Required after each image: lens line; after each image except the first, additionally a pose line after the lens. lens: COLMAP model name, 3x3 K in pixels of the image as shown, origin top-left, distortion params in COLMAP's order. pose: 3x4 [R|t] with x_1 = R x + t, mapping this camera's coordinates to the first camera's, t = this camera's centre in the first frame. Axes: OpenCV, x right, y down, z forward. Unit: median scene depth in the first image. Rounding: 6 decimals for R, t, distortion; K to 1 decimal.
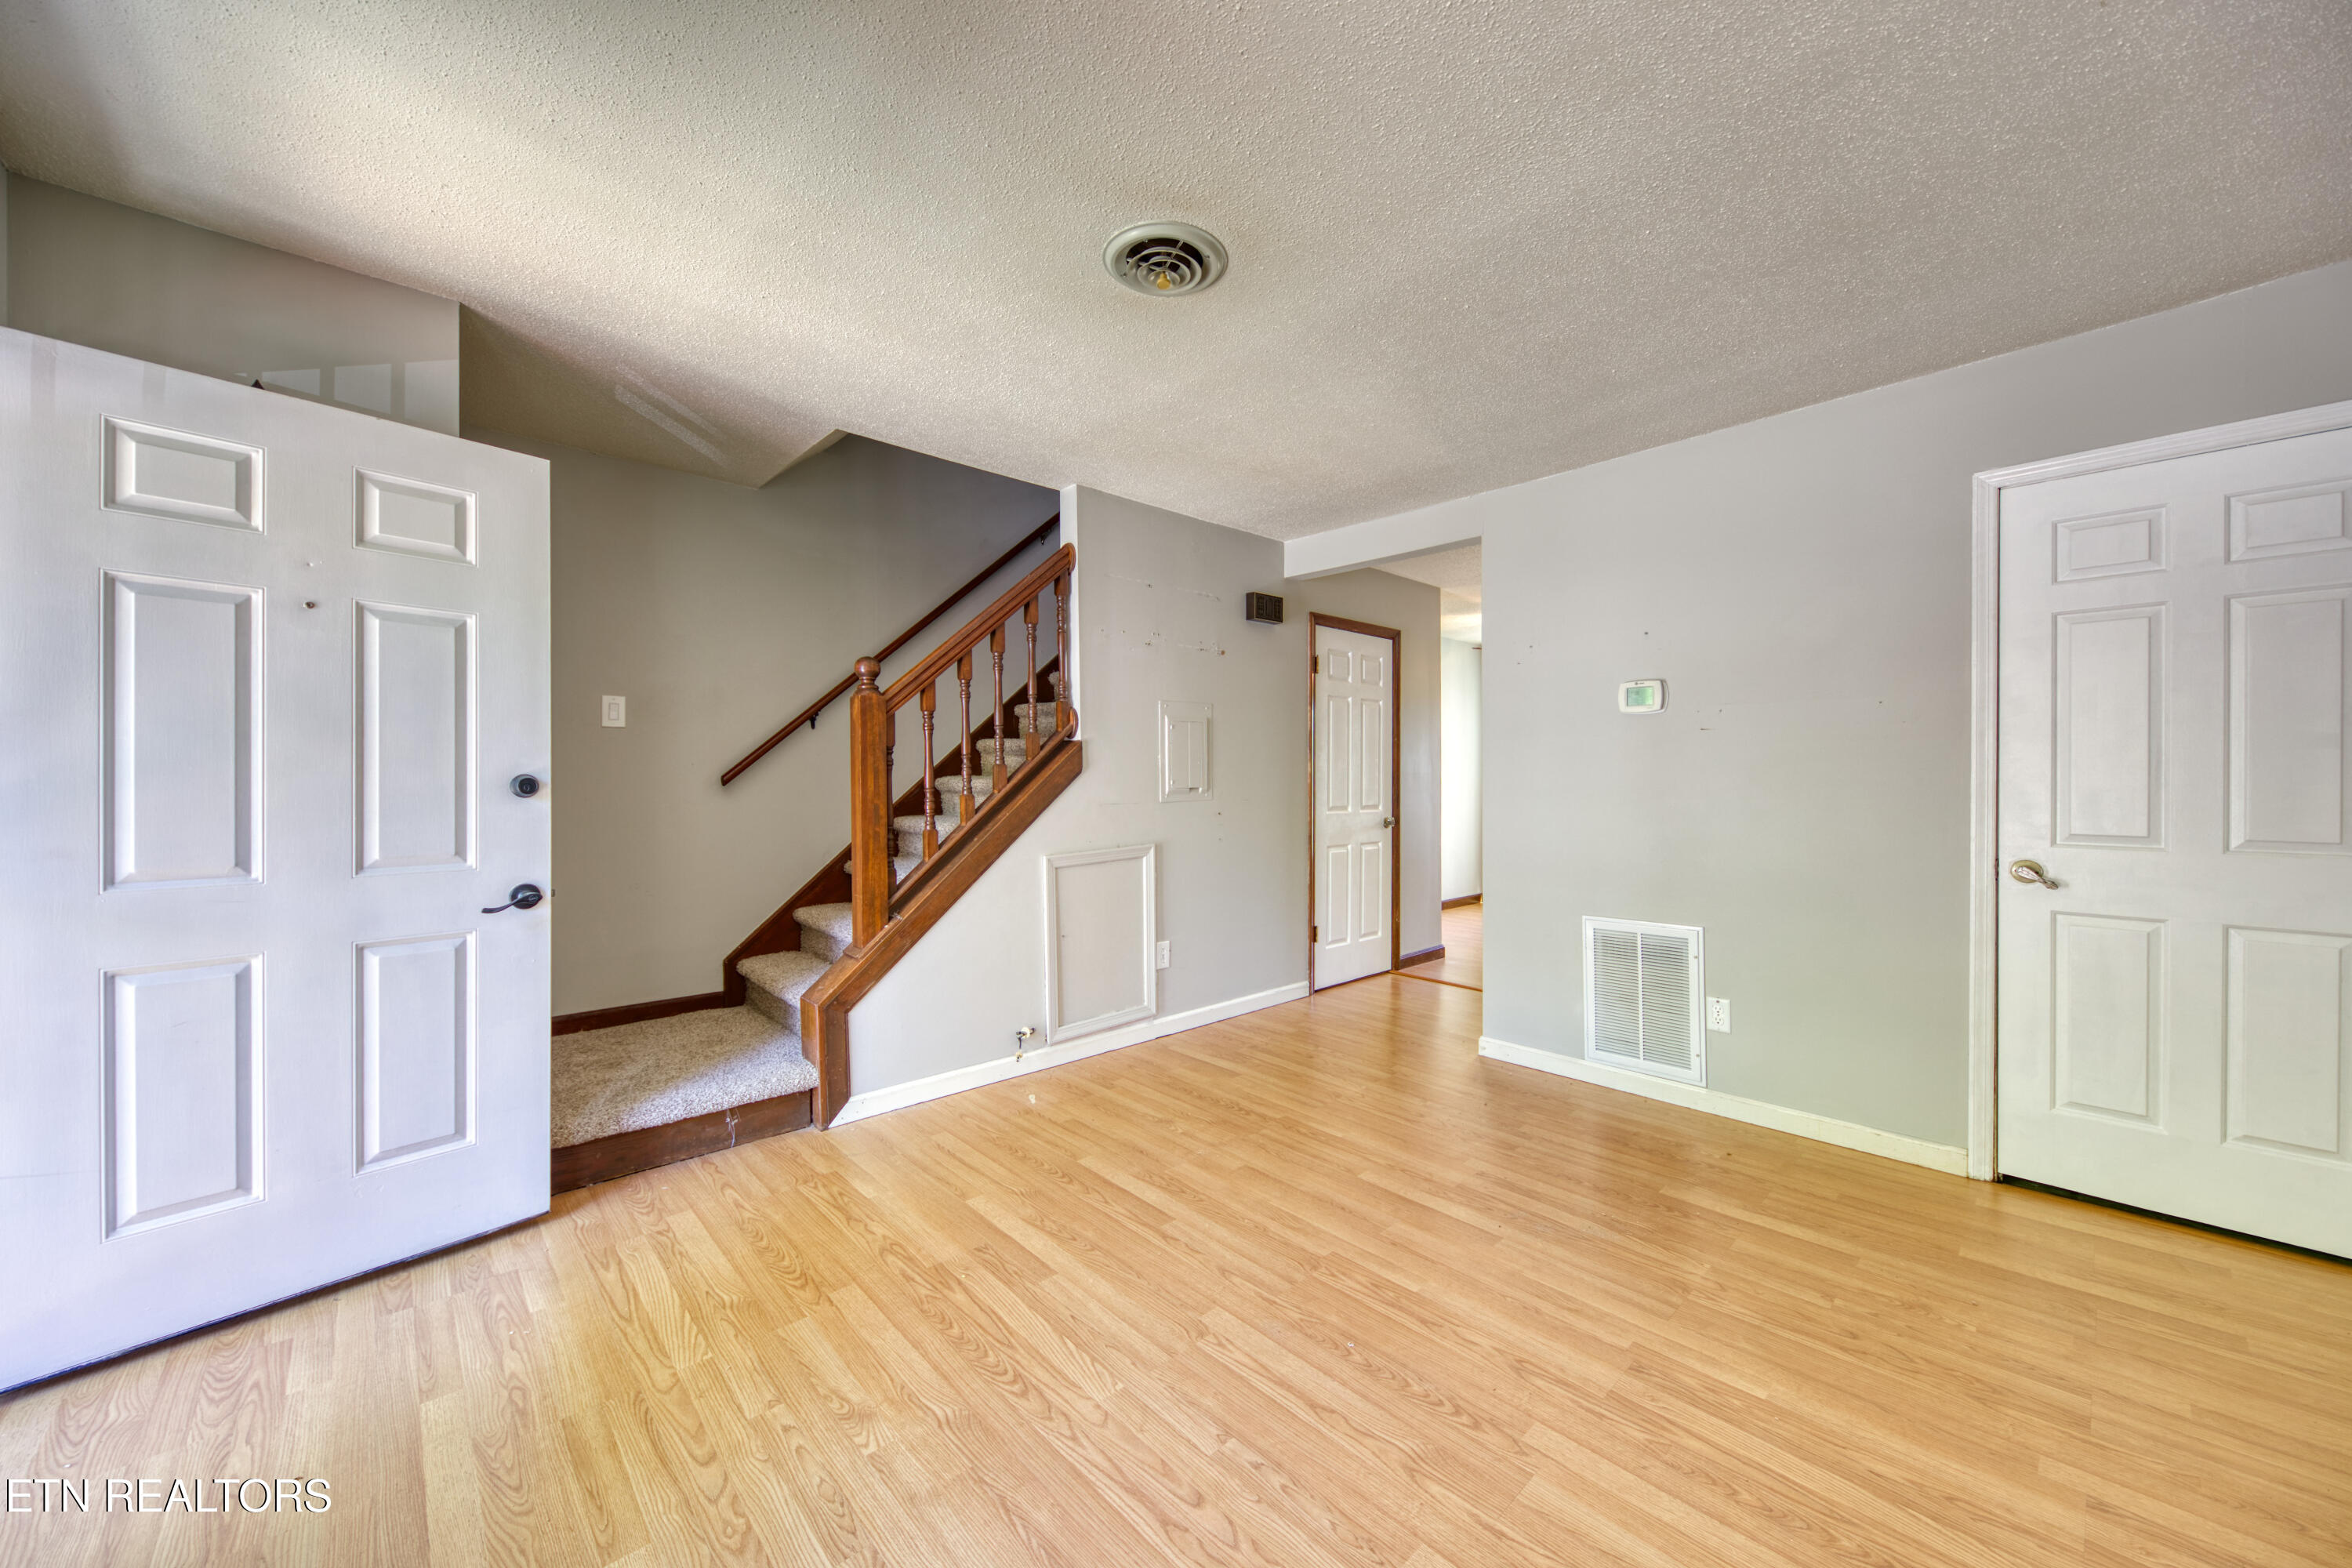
lens RADIAL K [[806.9, 0, 1176.0], [0, 806.9, 784.0], [0, 0, 1]] dist [0.013188, -0.000075]
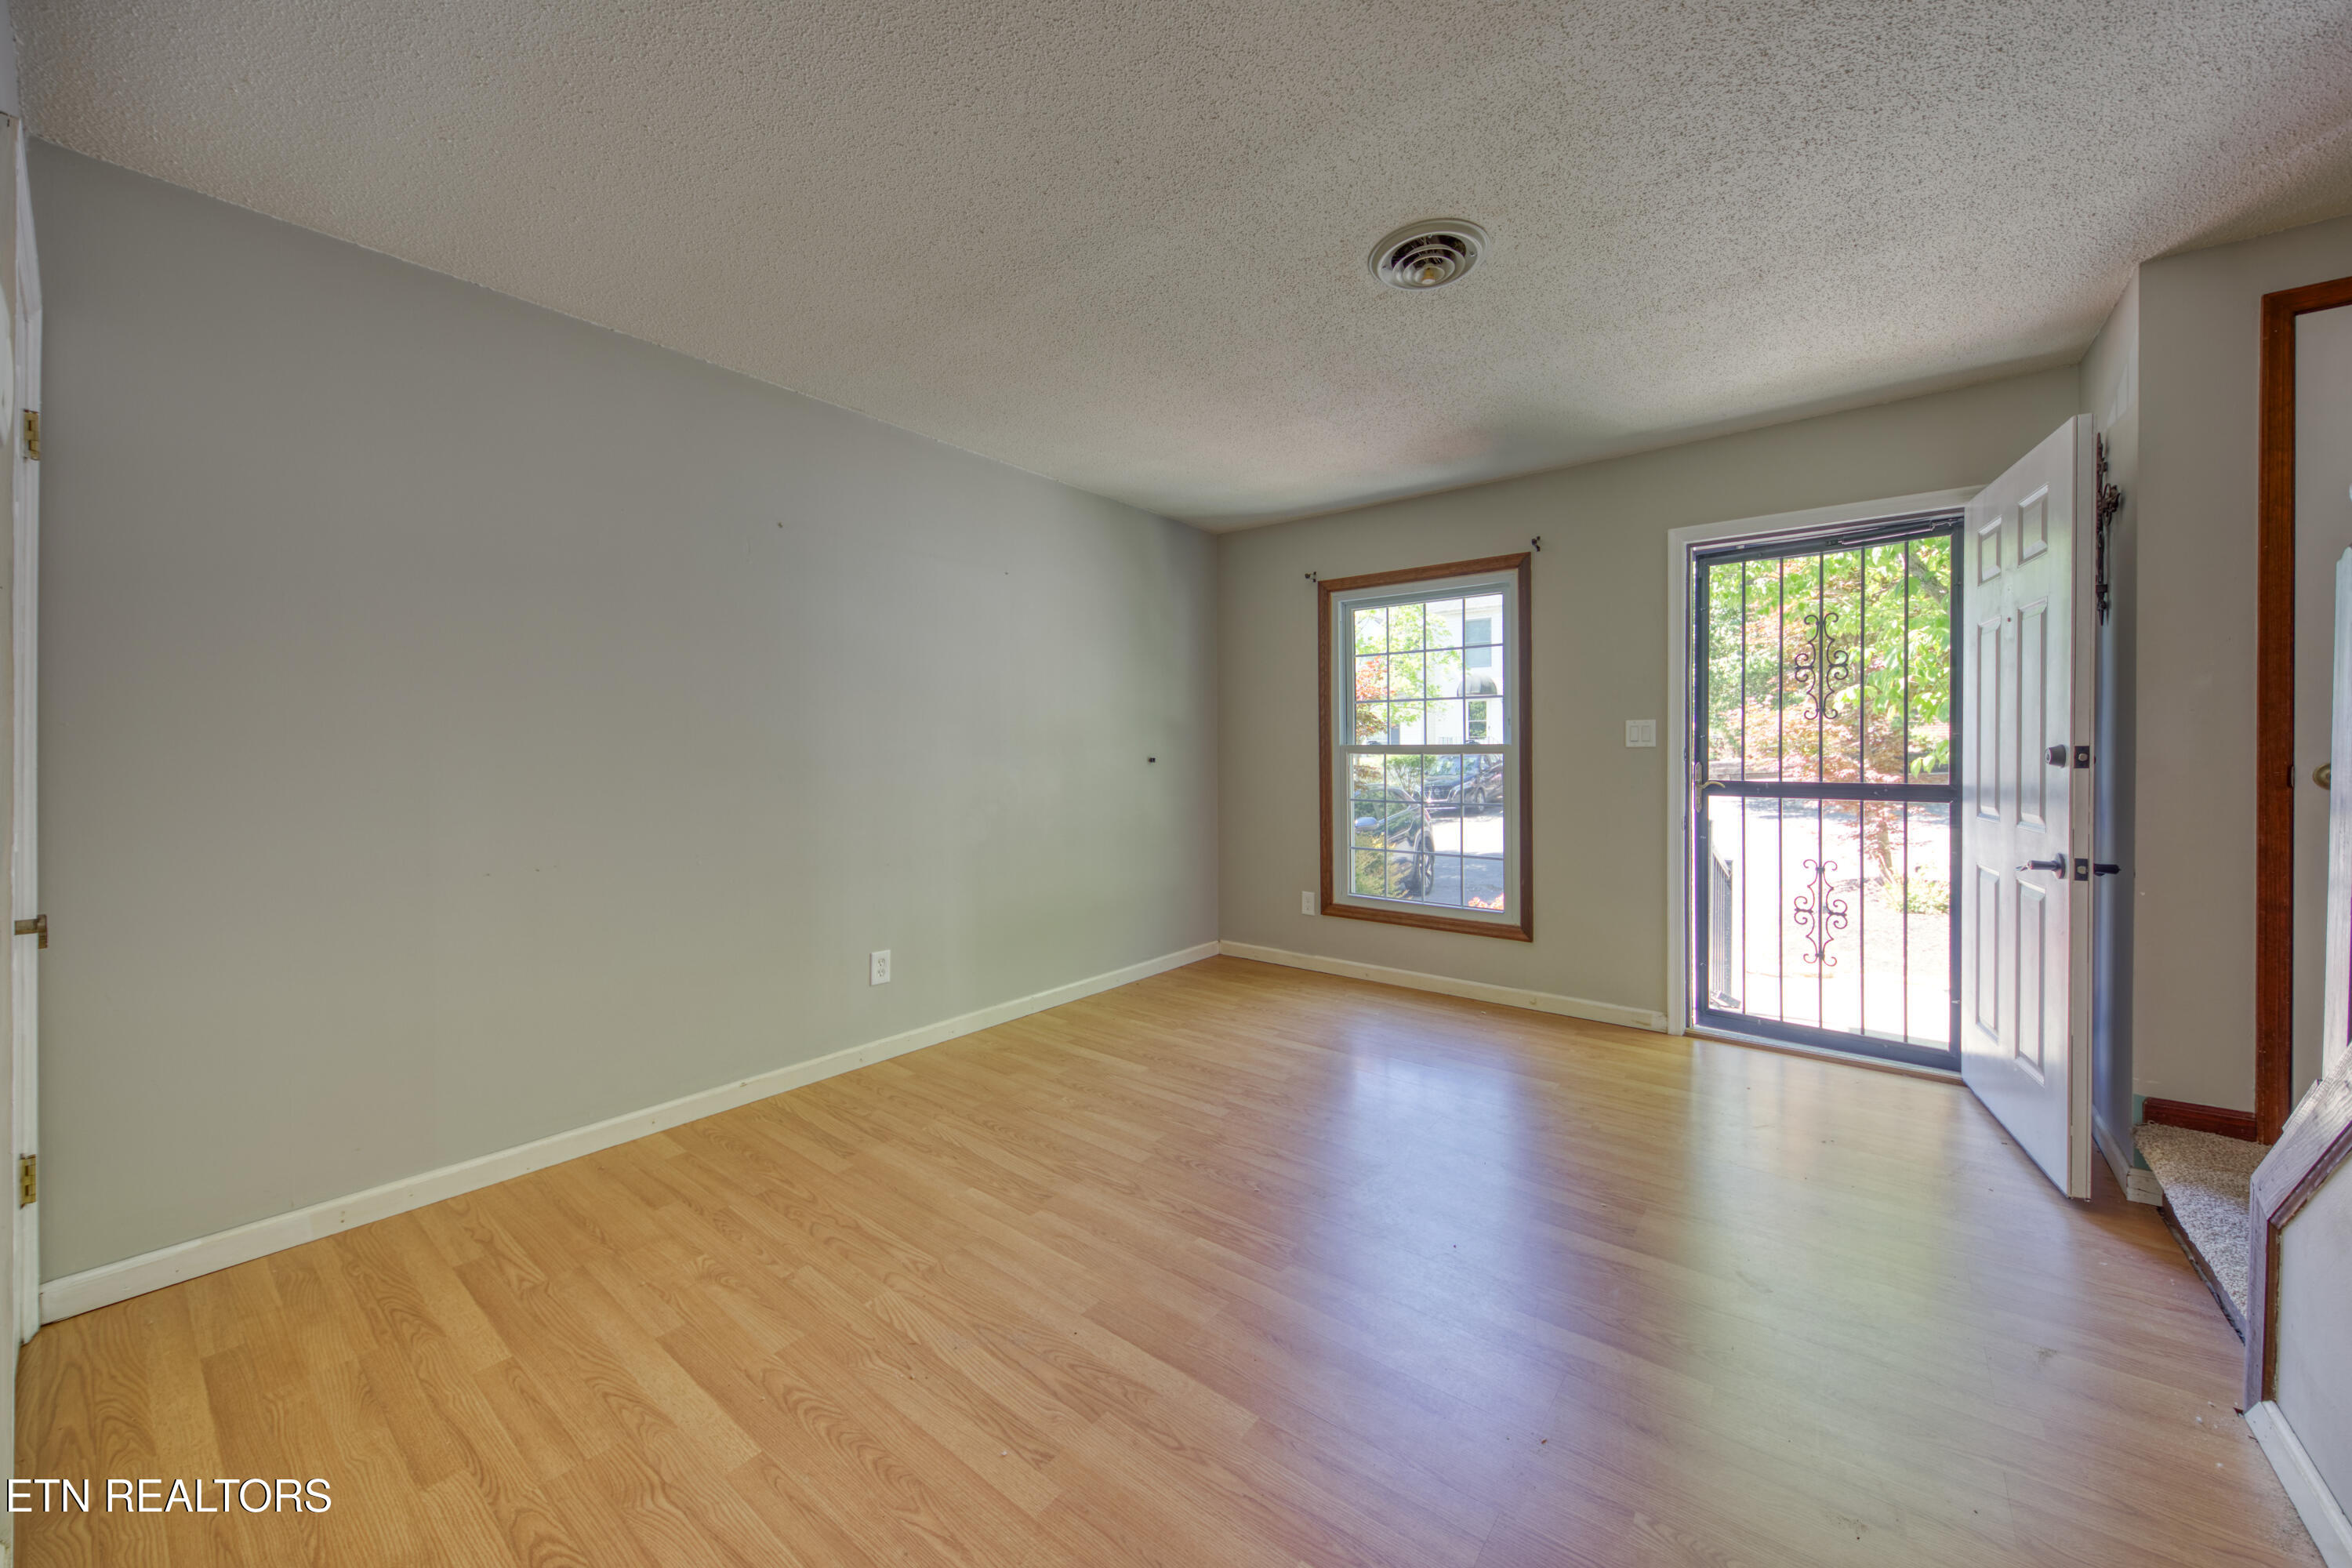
lens RADIAL K [[806.9, 0, 1176.0], [0, 806.9, 784.0], [0, 0, 1]] dist [0.013188, -0.000075]
pose [[-0.989384, 0.001669, -0.145318, 0.509416], [-0.003374, 0.999401, 0.034453, -0.000150], [0.145288, 0.034578, -0.988785, 2.153315]]
